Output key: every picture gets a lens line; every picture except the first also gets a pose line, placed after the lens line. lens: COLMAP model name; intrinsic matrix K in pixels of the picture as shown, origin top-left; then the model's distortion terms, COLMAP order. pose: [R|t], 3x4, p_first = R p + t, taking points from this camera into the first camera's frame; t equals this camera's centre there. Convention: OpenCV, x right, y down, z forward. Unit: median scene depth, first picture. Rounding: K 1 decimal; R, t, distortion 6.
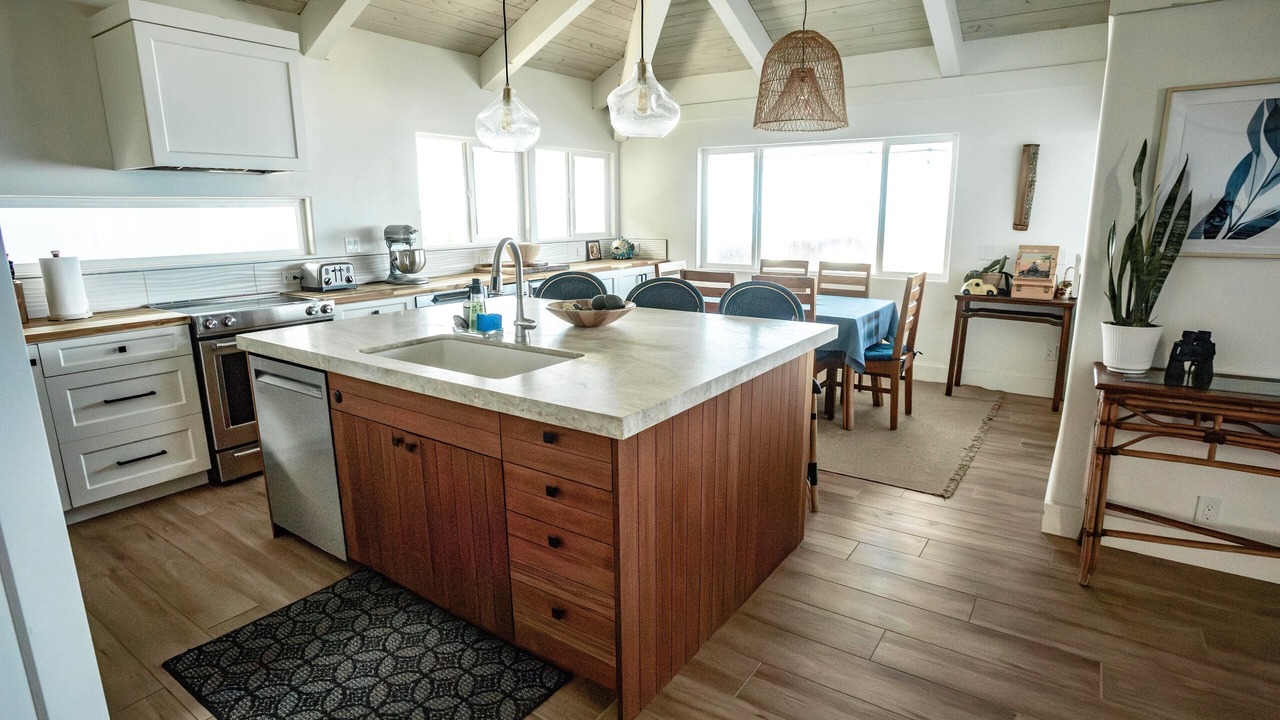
lens RADIAL K [[664.4, 0, 671.5], [0, 664.4, 360.8], [0, 0, 1]] dist [-0.000512, 0.000108]
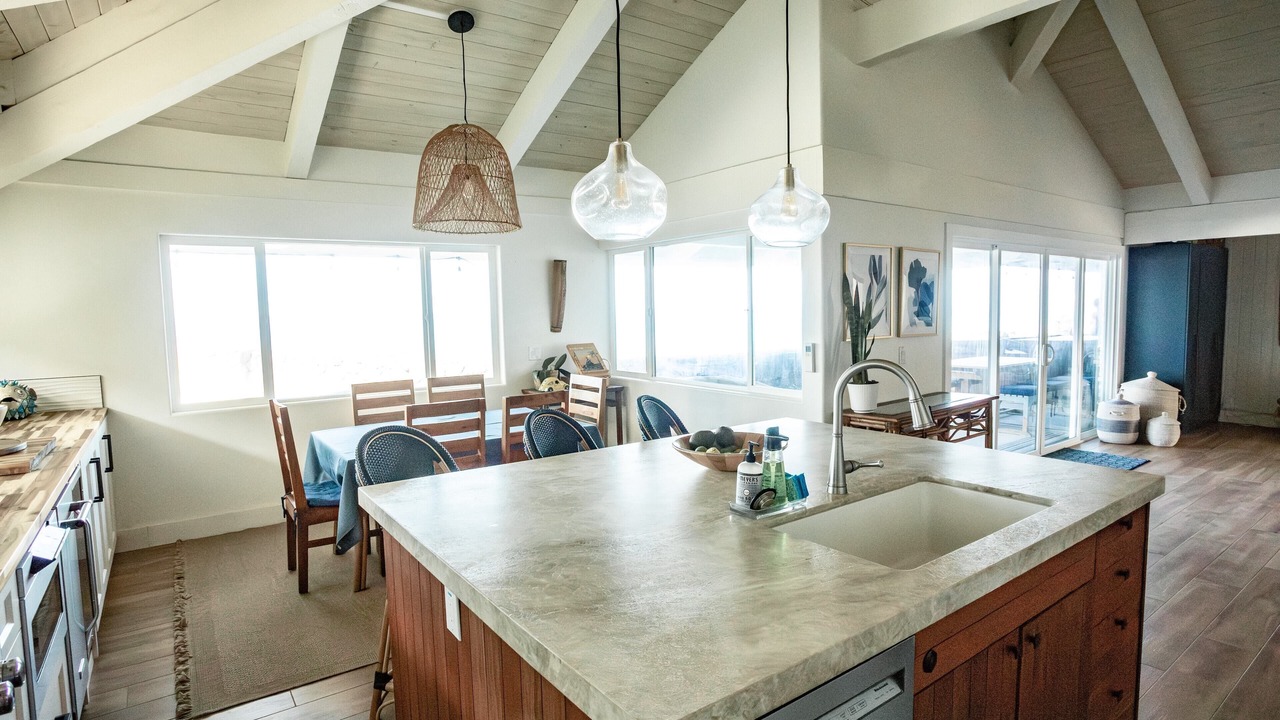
lens RADIAL K [[664.4, 0, 671.5], [0, 664.4, 360.8], [0, 0, 1]] dist [-0.000512, 0.000108]
pose [[0.334061, -0.085955, 0.938624, -0.530084], [0.229890, 0.973189, 0.007301, -0.120285], [-0.914086, 0.213342, 0.344865, 0.467769]]
